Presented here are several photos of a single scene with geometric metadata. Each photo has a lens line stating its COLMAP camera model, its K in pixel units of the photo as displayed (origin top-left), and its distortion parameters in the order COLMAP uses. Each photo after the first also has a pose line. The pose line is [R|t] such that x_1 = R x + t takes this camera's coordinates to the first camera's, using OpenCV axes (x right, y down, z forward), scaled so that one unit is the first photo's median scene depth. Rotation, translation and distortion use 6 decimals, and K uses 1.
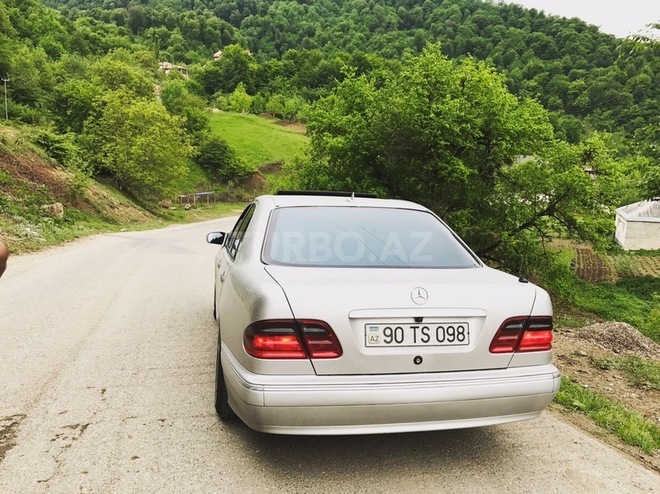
lens RADIAL K [[530.5, 0, 333.5], [0, 530.5, 245.3], [0, 0, 1]] dist [0.016957, -0.027892]
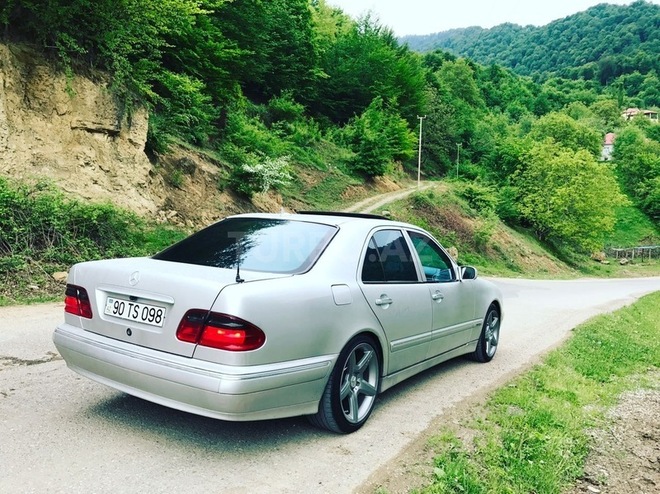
lens RADIAL K [[530.5, 0, 332.8], [0, 530.5, 249.5], [0, 0, 1]] dist [0.016957, -0.027892]
pose [[0.713940, 0.039940, -0.699067, 1.293518], [-0.101139, 0.993784, -0.046512, 0.040609], [0.692864, 0.103910, 0.713542, 0.439262]]
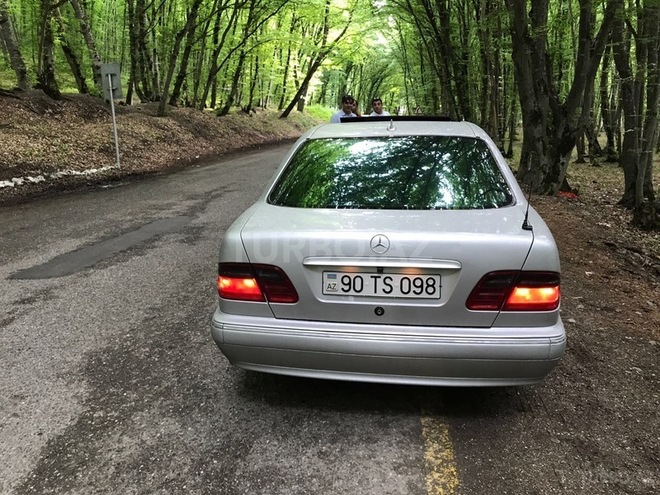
lens RADIAL K [[530.5, 0, 325.1], [0, 530.5, 245.8], [0, 0, 1]] dist [0.016957, -0.027892]
pose [[0.935240, 0.040872, -0.351647, 0.388478], [0.019579, 0.985821, 0.166654, -0.054869], [0.353472, -0.162747, 0.921179, 0.119758]]
